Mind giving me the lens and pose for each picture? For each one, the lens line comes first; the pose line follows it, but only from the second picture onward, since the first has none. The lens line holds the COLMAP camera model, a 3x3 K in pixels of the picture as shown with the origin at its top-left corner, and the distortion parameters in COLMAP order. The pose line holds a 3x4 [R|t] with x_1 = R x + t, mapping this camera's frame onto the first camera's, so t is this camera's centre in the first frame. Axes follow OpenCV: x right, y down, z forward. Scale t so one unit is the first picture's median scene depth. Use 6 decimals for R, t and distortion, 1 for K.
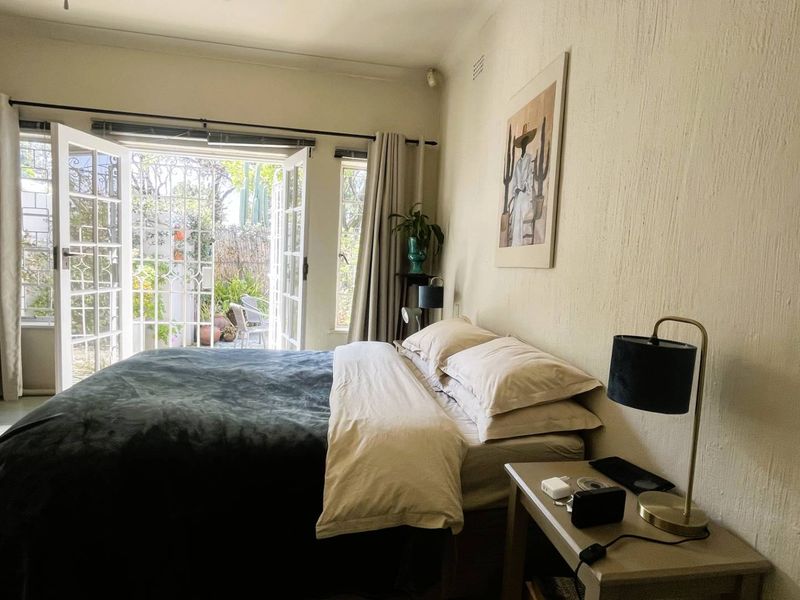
lens RADIAL K [[431.1, 0, 398.5], [0, 431.1, 297.2], [0, 0, 1]] dist [-0.003170, -0.000686]
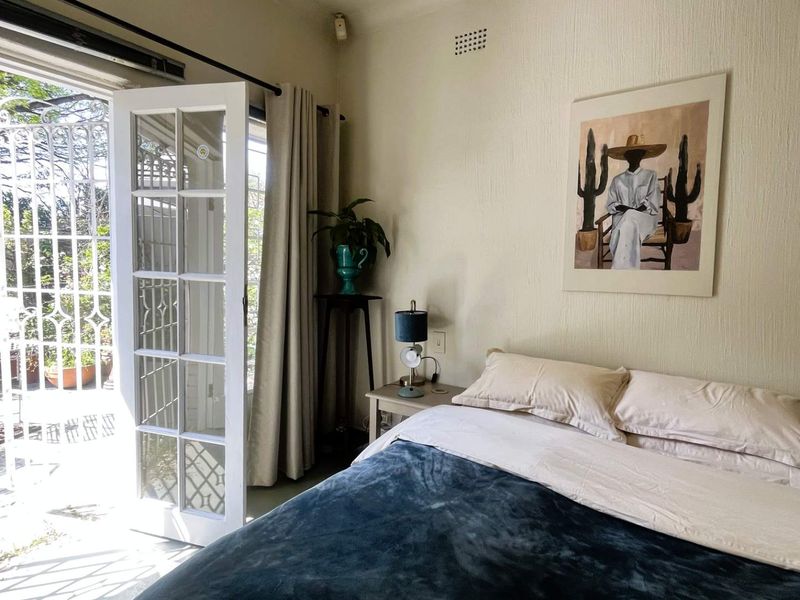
lens RADIAL K [[431.1, 0, 398.5], [0, 431.1, 297.2], [0, 0, 1]] dist [-0.003170, -0.000686]
pose [[0.701156, -0.083586, 0.708092, -0.676178], [0.064251, 0.996471, 0.054006, -0.134639], [-0.710107, 0.007629, 0.704052, 0.674632]]
